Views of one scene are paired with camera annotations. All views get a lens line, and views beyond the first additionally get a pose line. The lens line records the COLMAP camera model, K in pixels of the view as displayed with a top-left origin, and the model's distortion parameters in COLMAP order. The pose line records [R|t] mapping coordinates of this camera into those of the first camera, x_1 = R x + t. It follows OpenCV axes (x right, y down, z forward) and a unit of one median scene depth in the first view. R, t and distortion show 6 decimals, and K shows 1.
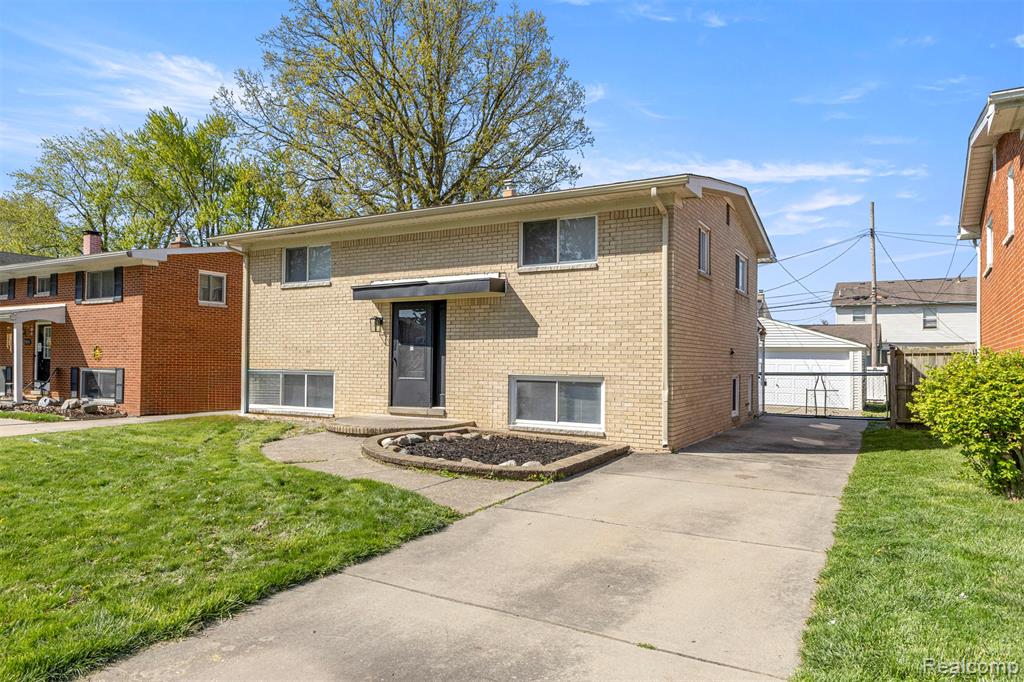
lens RADIAL K [[674.0, 0, 513.6], [0, 674.0, 345.7], [0, 0, 1]] dist [0.016549, -0.000608]
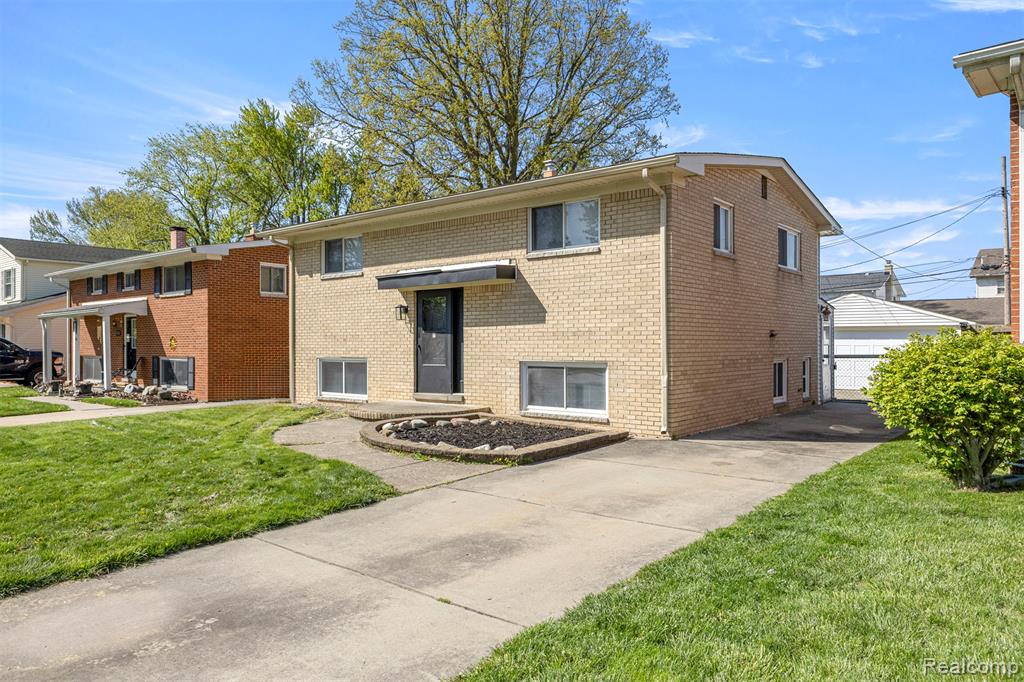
lens RADIAL K [[715.5, 0, 512.0], [0, 715.5, 341.0], [0, 0, 1]] dist [0.015453, -0.004875]
pose [[0.987042, -0.013219, -0.159918, 0.147954], [0.016079, 0.999733, 0.016607, -0.004059], [0.159656, -0.018963, 0.986991, -0.049898]]
